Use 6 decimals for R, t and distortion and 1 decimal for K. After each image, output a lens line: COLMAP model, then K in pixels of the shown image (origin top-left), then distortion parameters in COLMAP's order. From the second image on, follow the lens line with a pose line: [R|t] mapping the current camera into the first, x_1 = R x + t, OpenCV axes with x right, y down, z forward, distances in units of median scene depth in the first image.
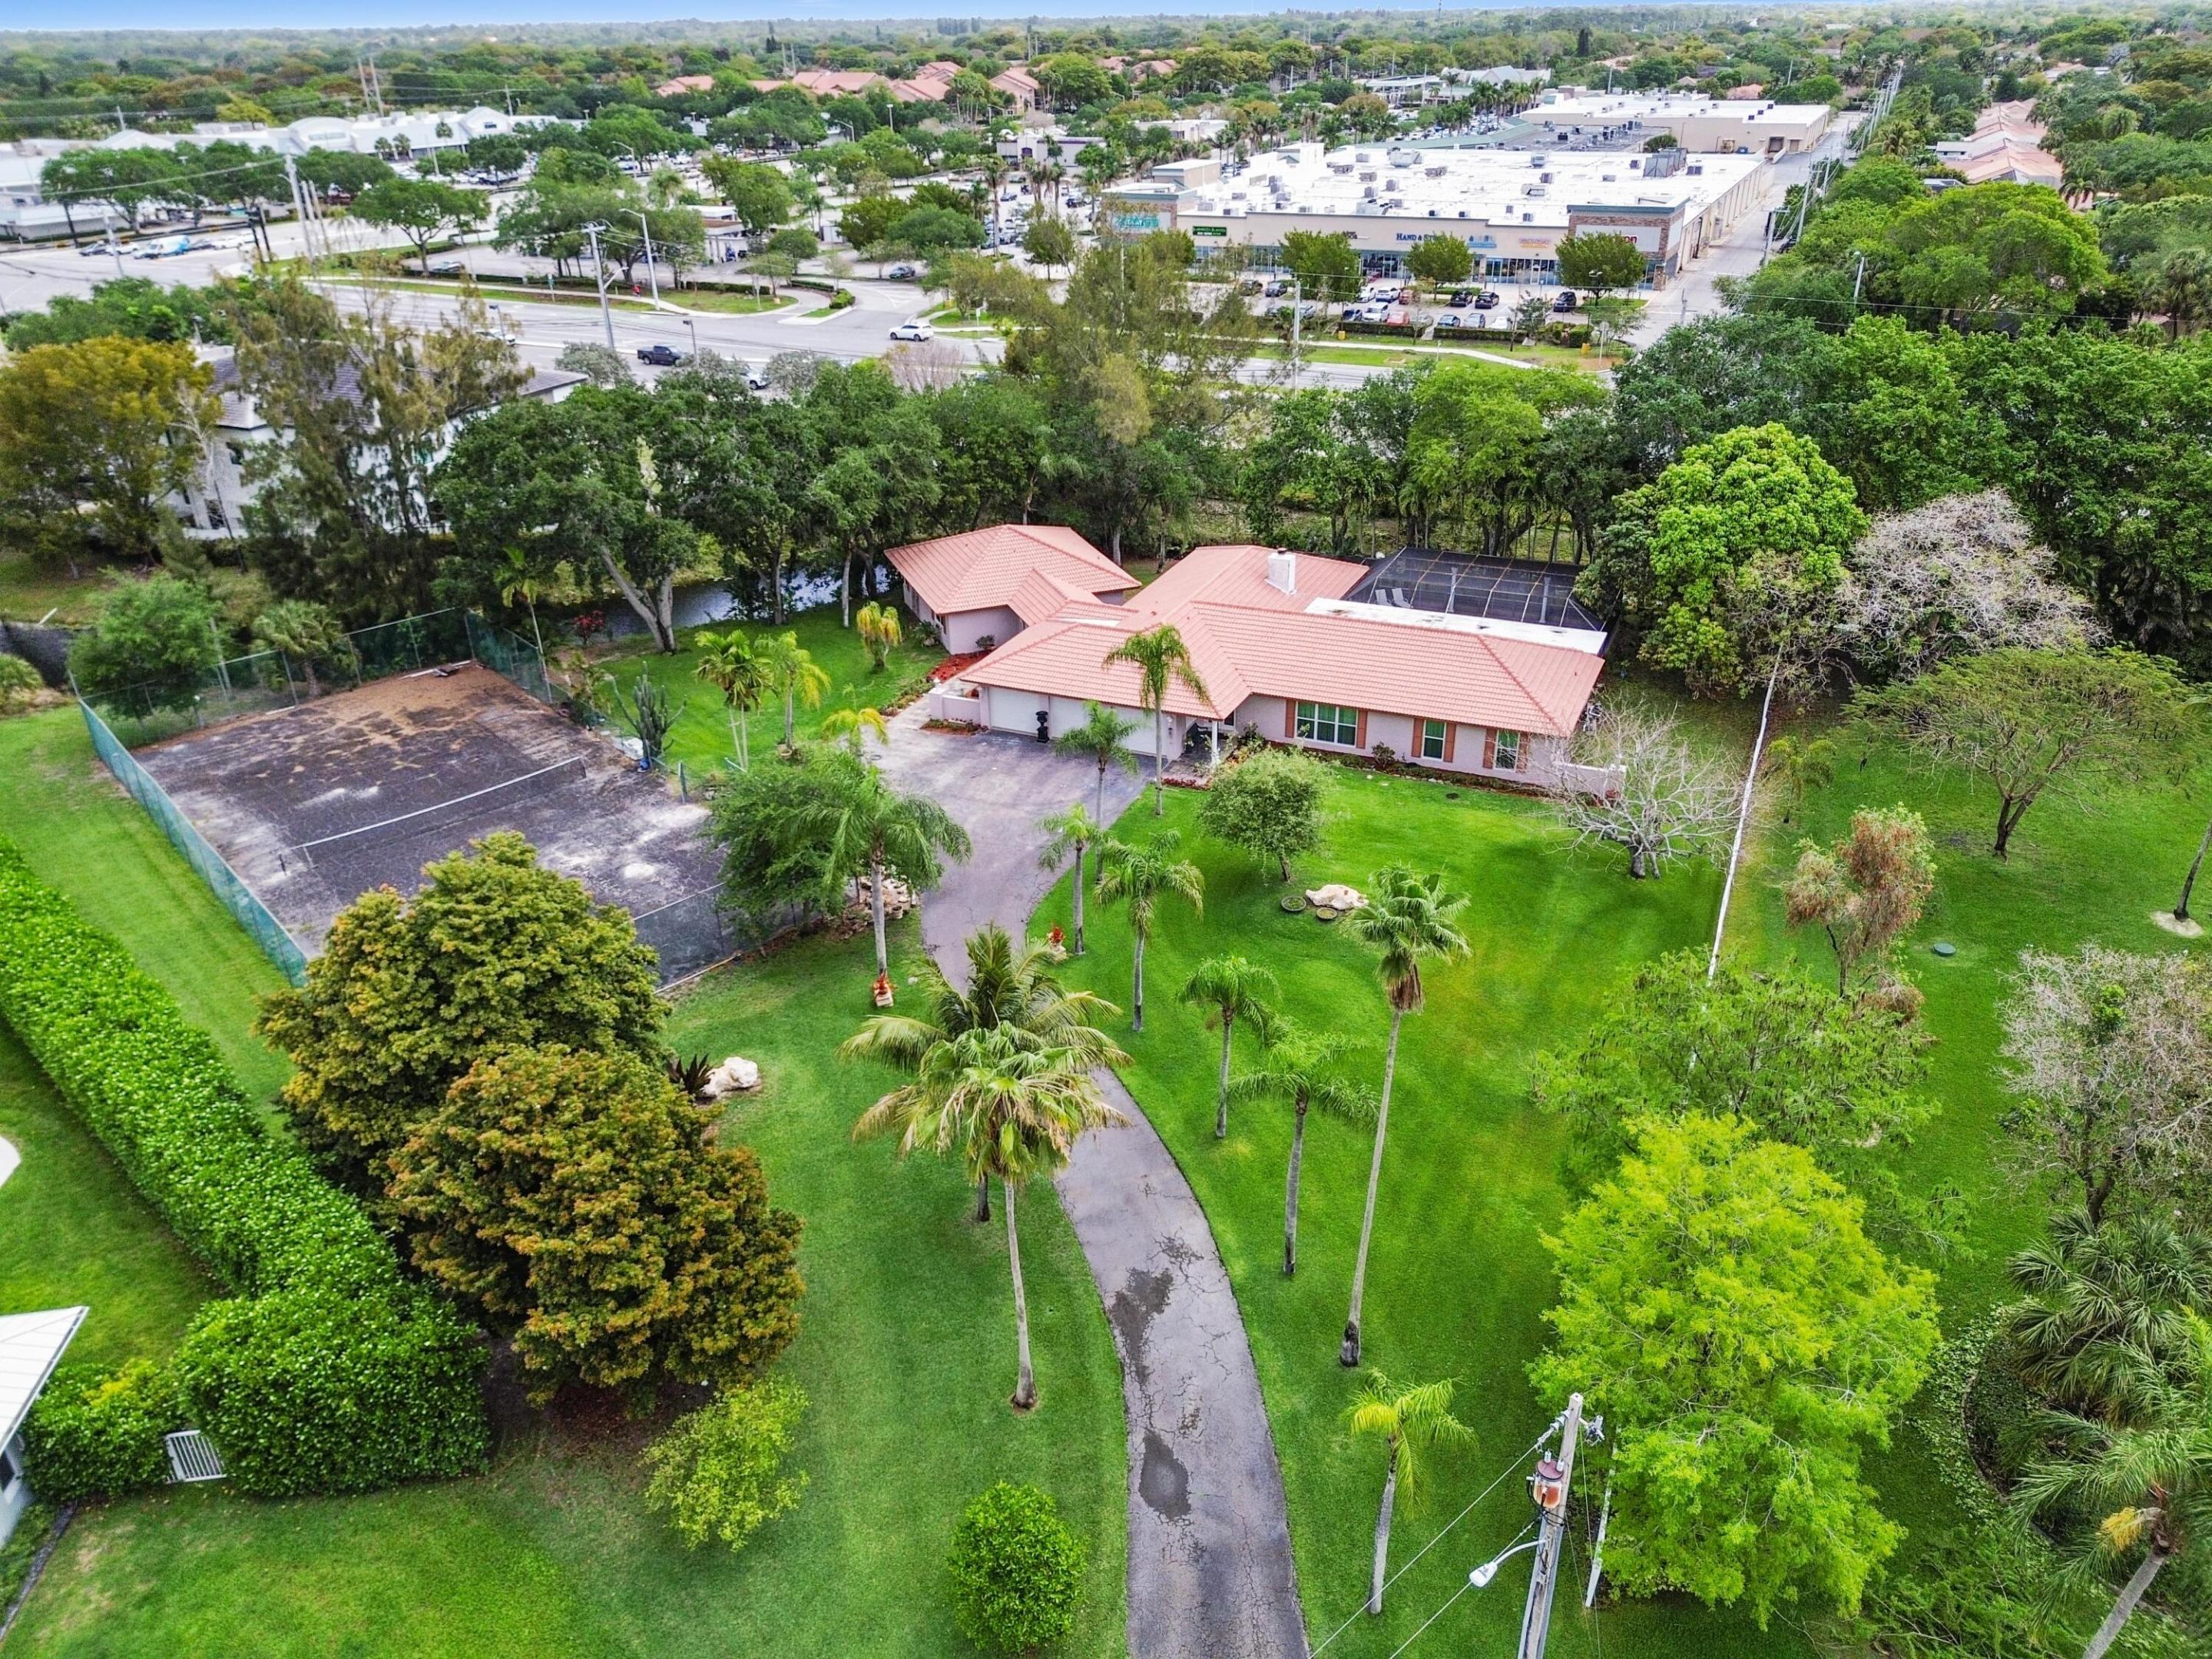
lens RADIAL K [[1576.0, 0, 1117.2], [0, 1576.0, 828.0], [0, 0, 1]] dist [0.065657, -0.055447]
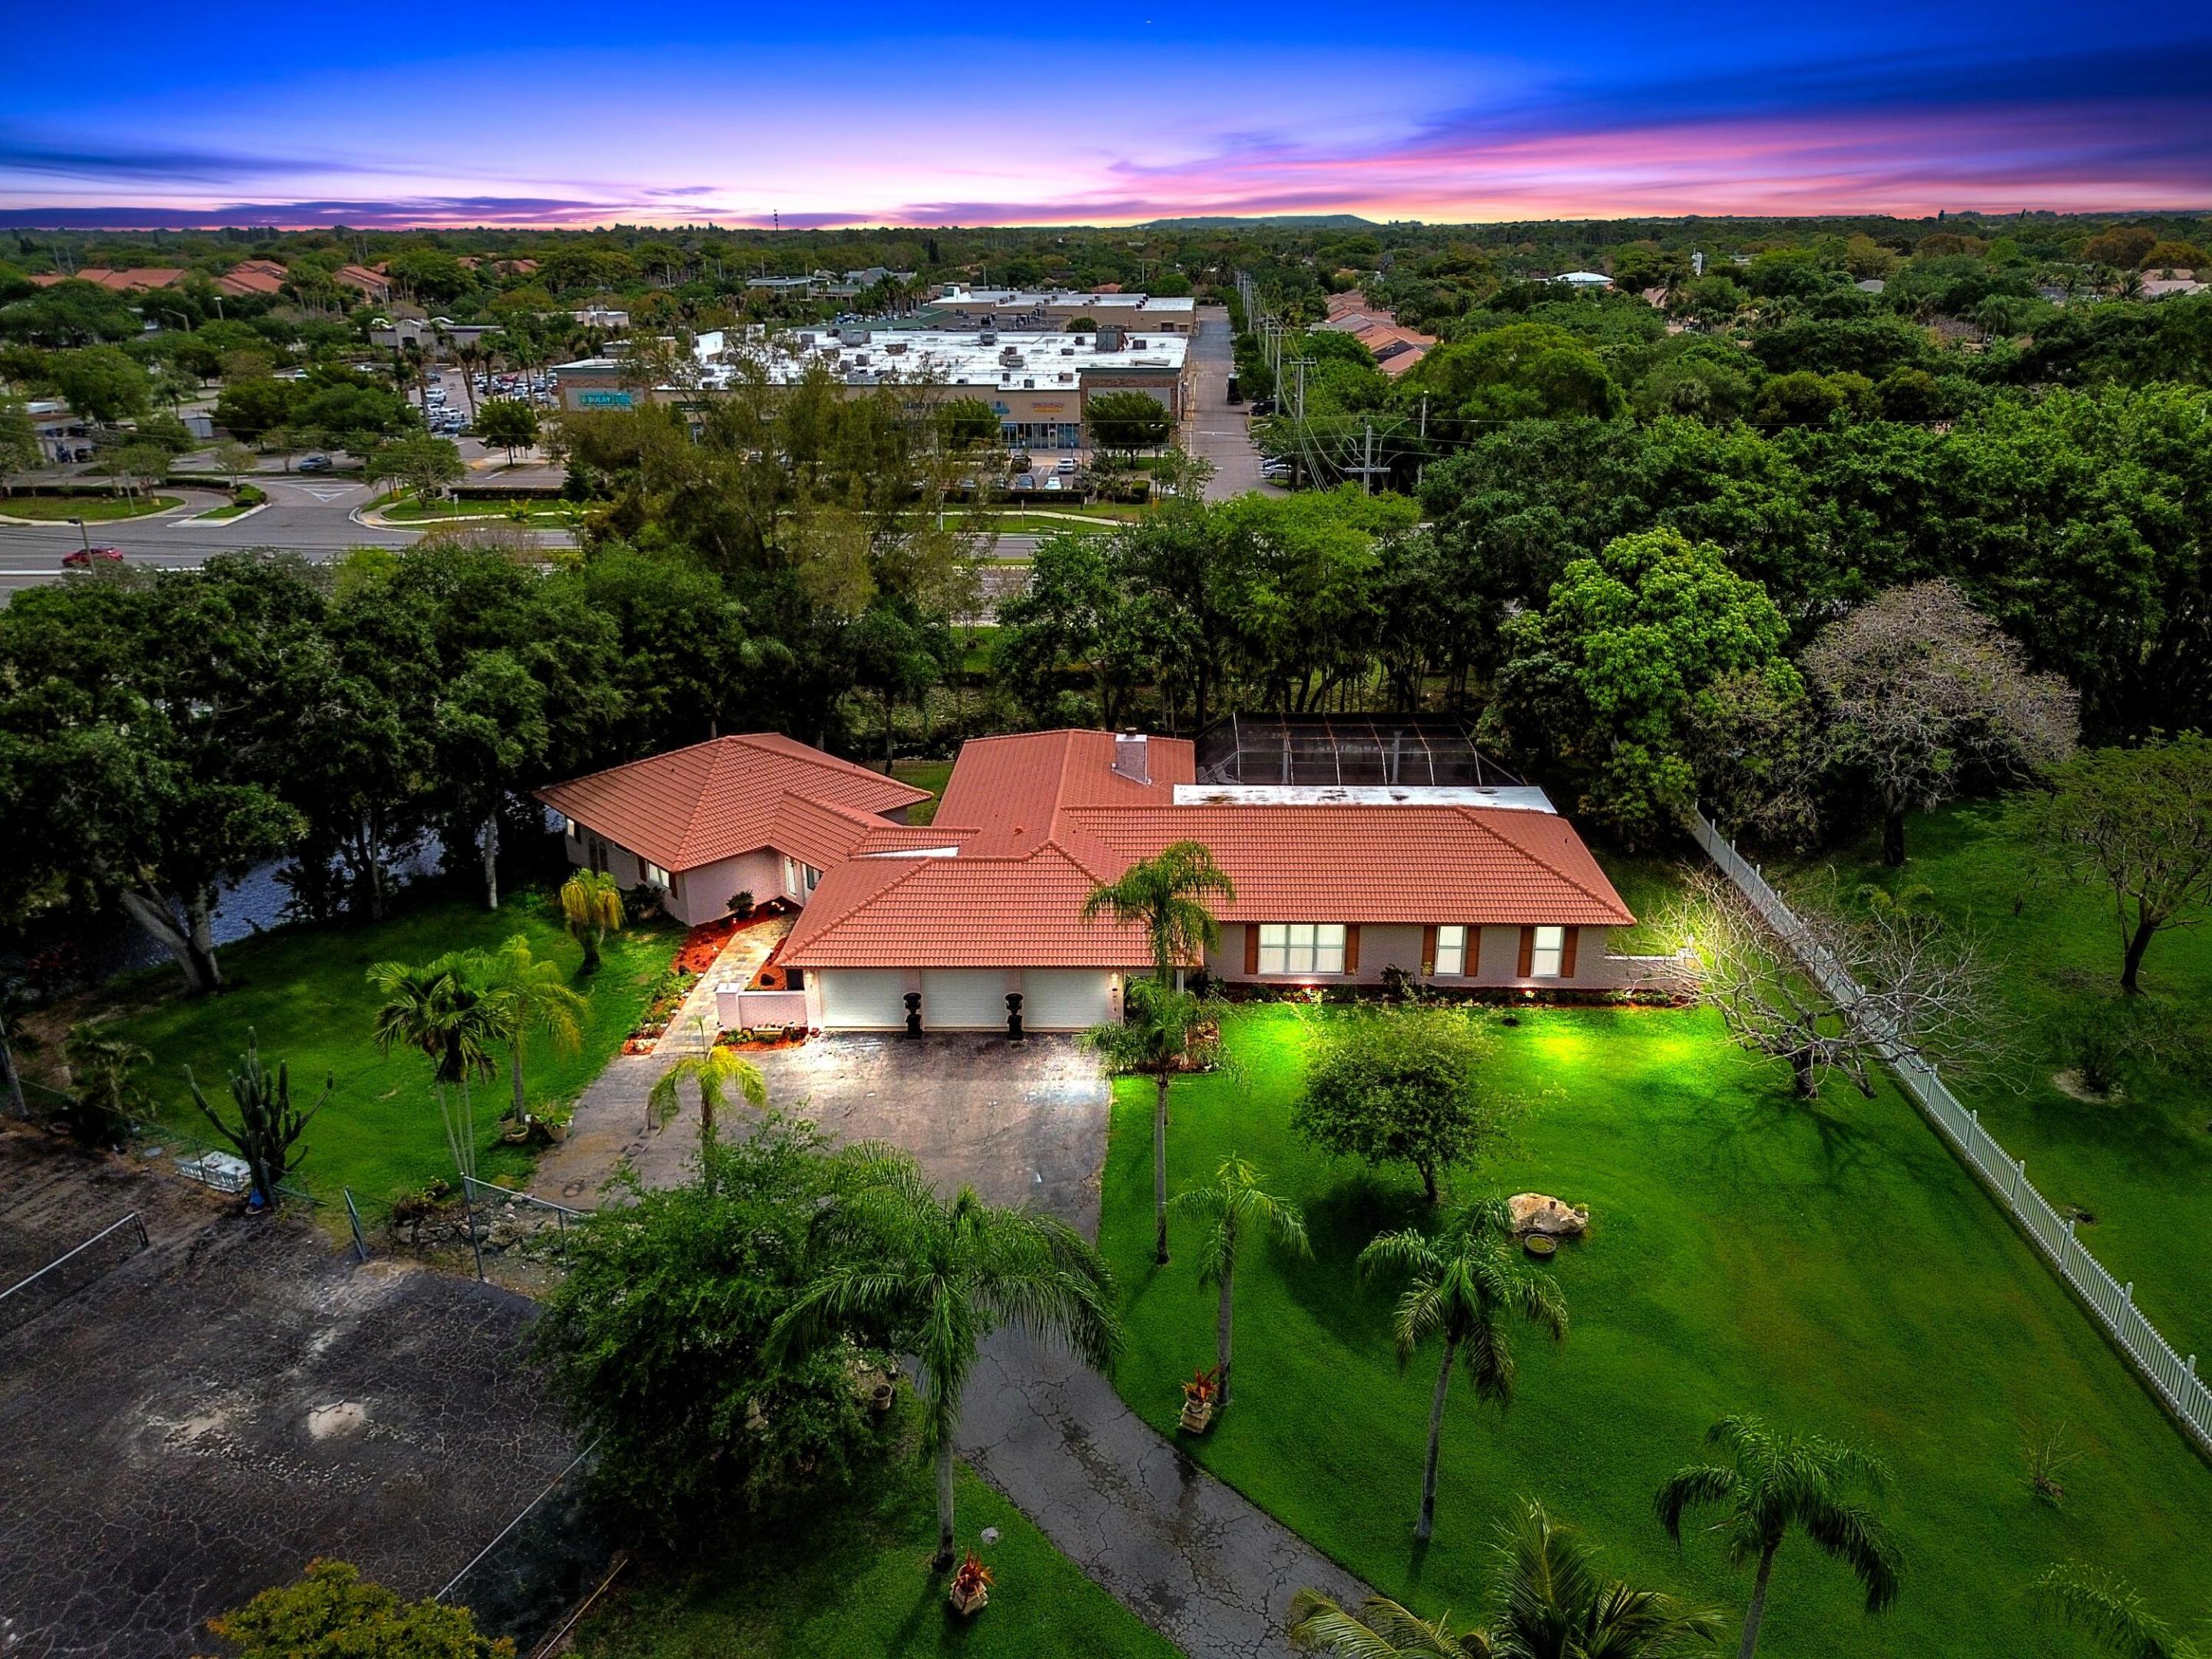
lens RADIAL K [[1576.0, 0, 1101.4], [0, 1576.0, 830.7], [0, 0, 1]] dist [0.065657, -0.055447]
pose [[0.928340, -0.126329, 0.349609, -0.173571], [0.165476, 0.982601, -0.084343, -0.063173], [-0.332871, 0.136151, 0.933092, 0.286477]]
